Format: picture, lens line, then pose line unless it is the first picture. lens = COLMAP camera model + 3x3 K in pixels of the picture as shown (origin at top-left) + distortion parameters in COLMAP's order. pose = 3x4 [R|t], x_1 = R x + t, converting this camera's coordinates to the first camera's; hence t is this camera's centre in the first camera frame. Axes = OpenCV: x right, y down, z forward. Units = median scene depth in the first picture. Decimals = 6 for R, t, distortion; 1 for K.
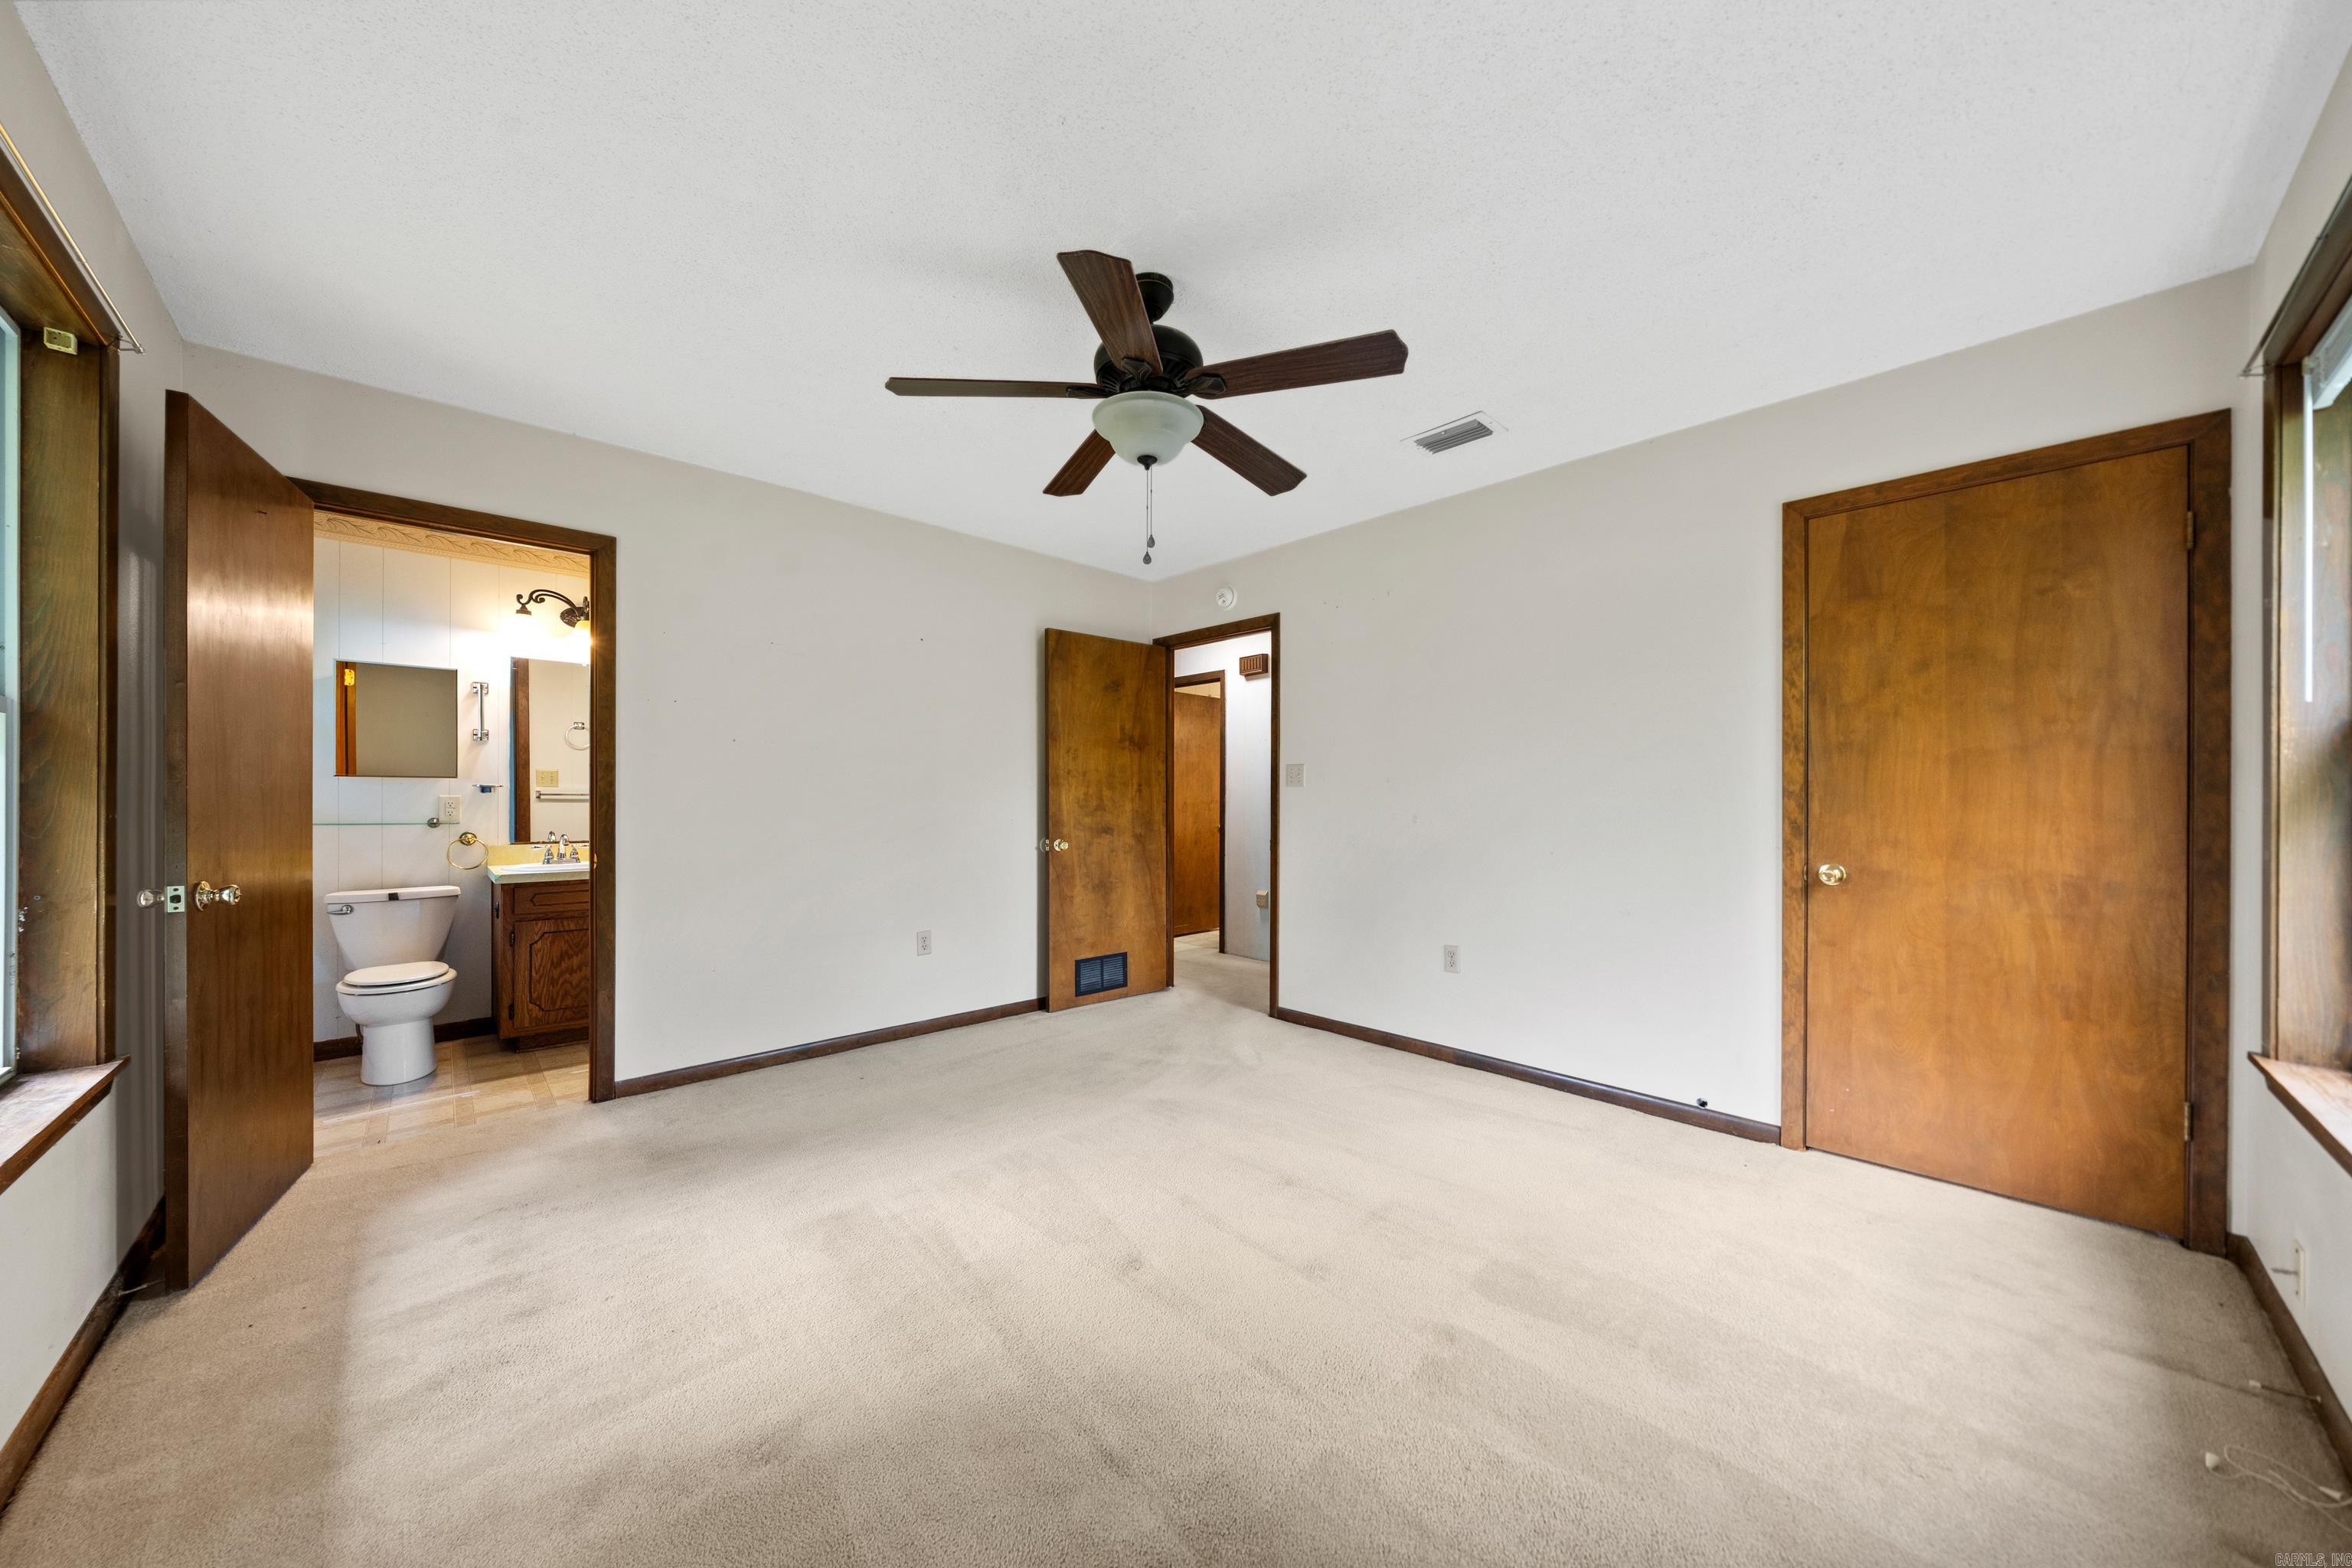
lens RADIAL K [[820.5, 0, 1150.4], [0, 820.5, 796.3], [0, 0, 1]] dist [-0.002938, -0.000095]
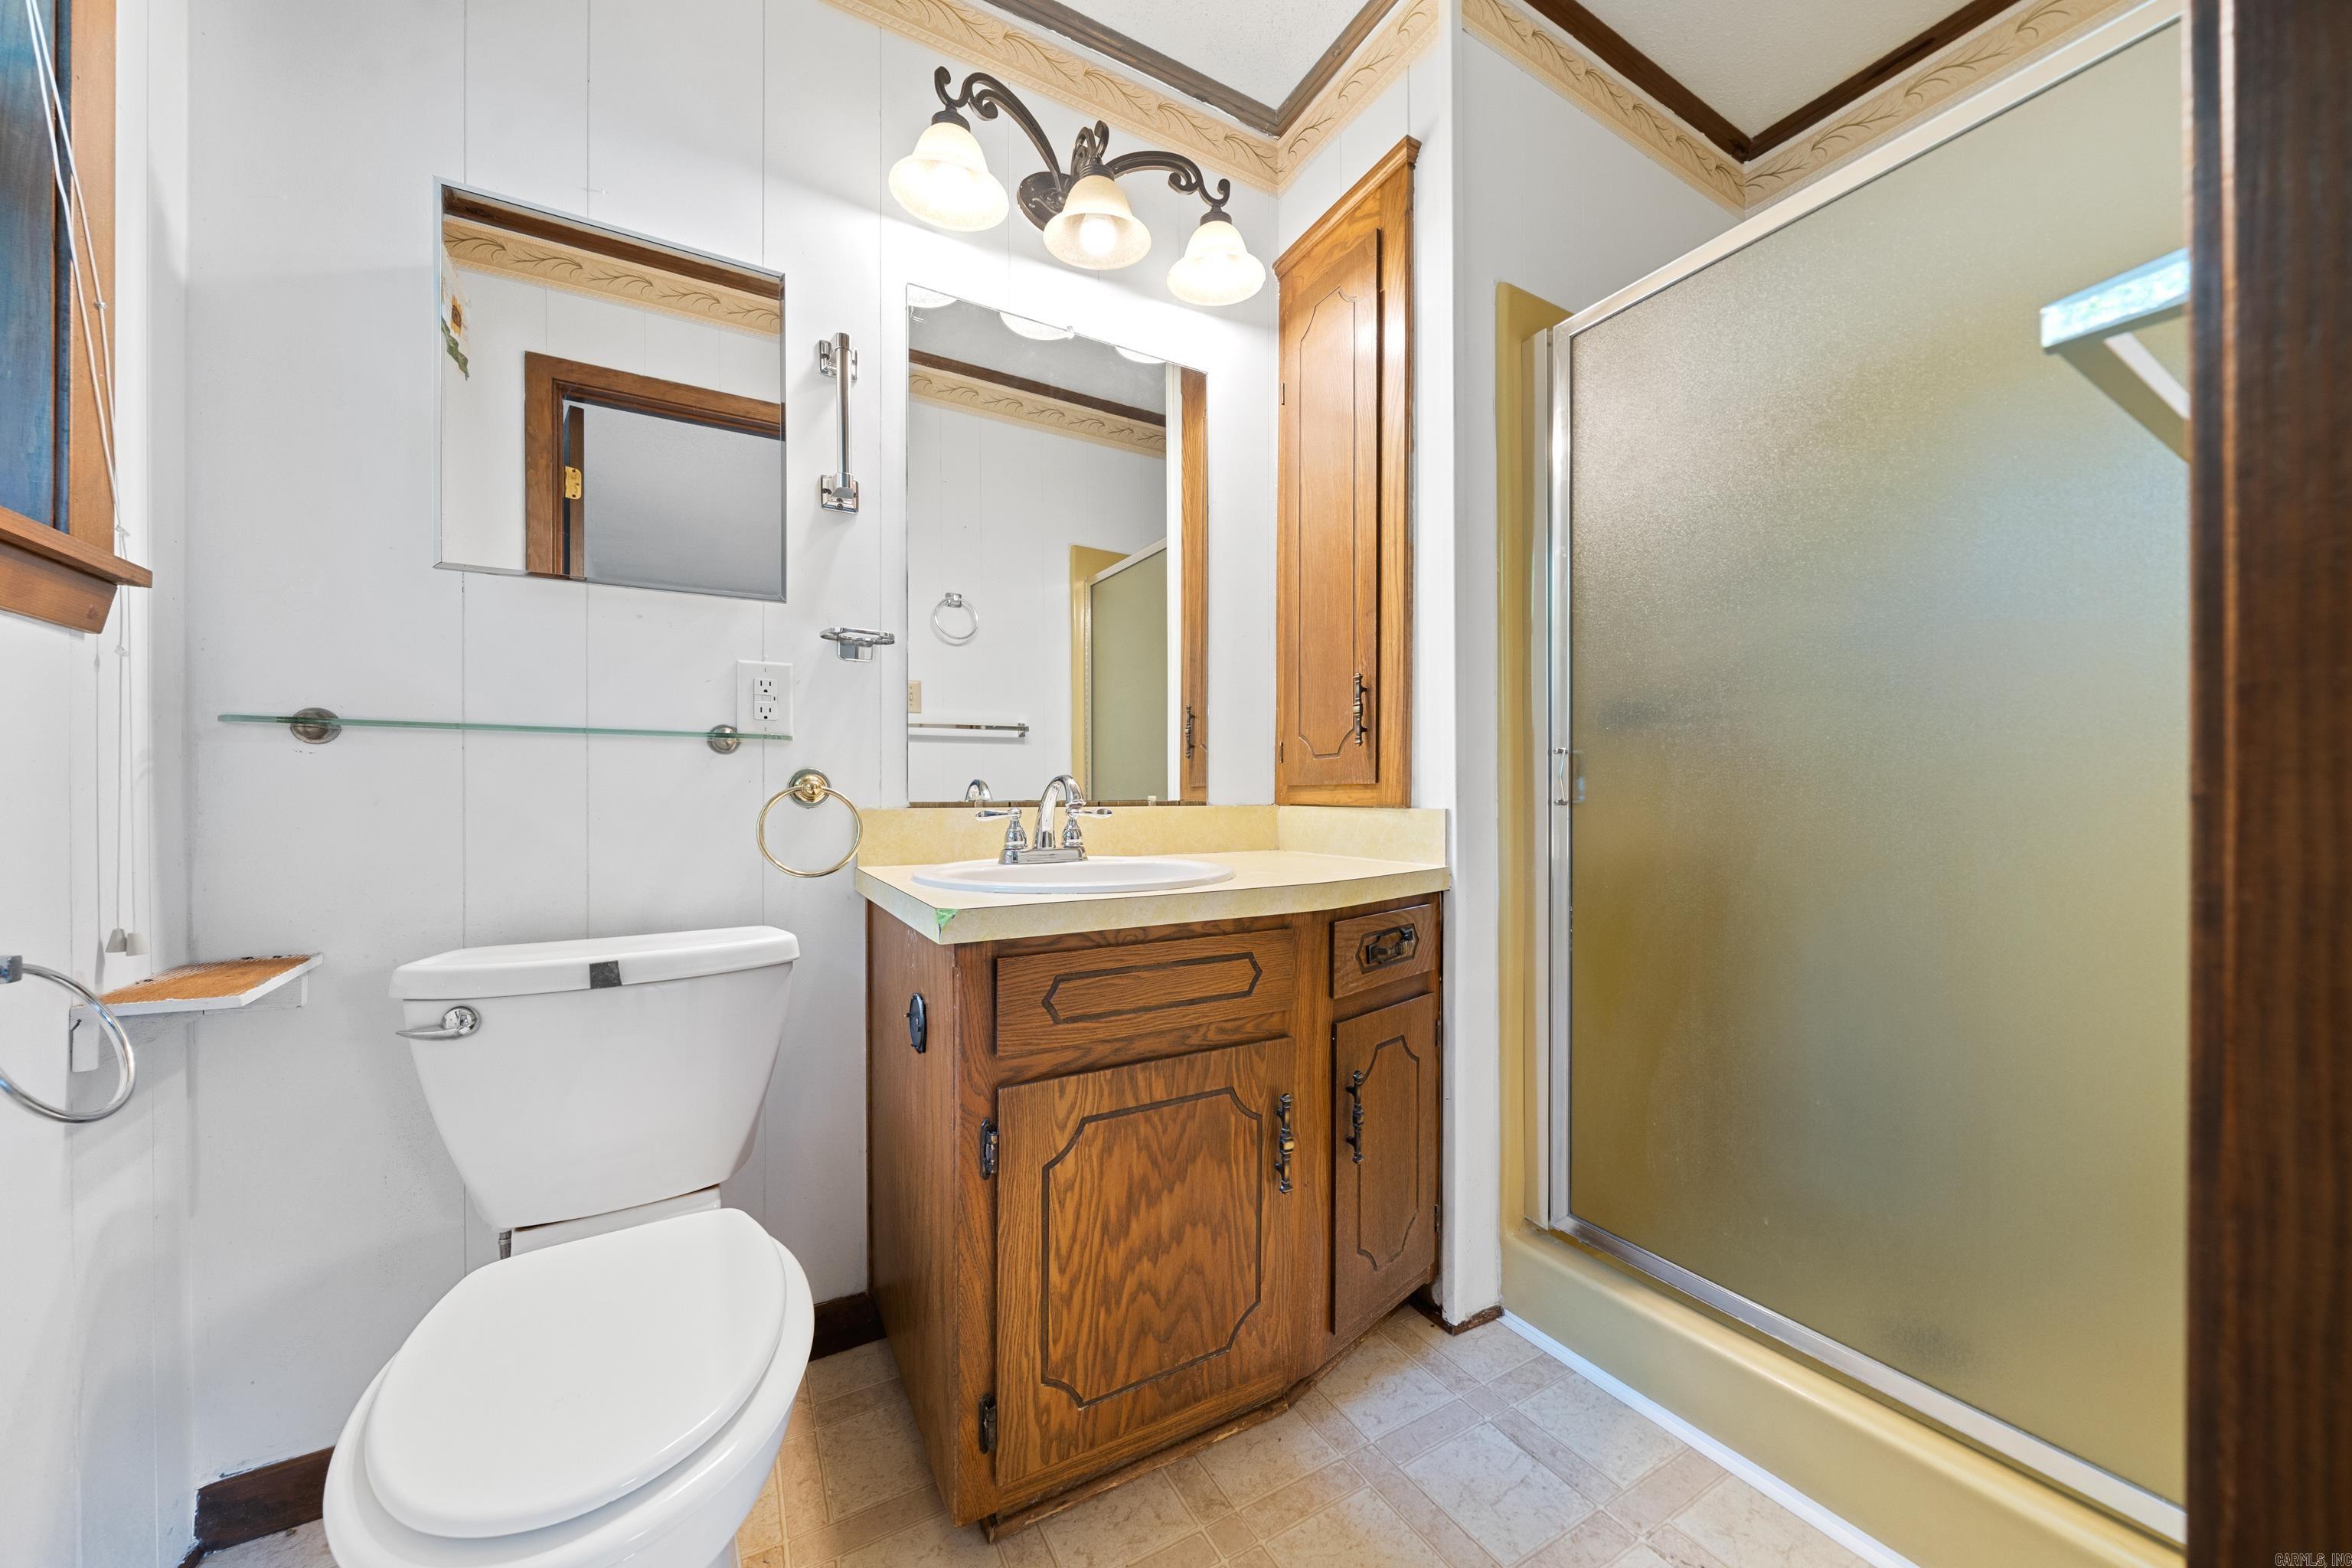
lens RADIAL K [[820.5, 0, 1198.8], [0, 820.5, 794.2], [0, 0, 1]] dist [-0.002938, -0.000095]
pose [[0.981292, -0.005677, -0.192442, -0.636912], [0.005740, 0.999983, -0.000226, 0.058083], [0.192440, -0.000883, 0.981308, 0.726785]]
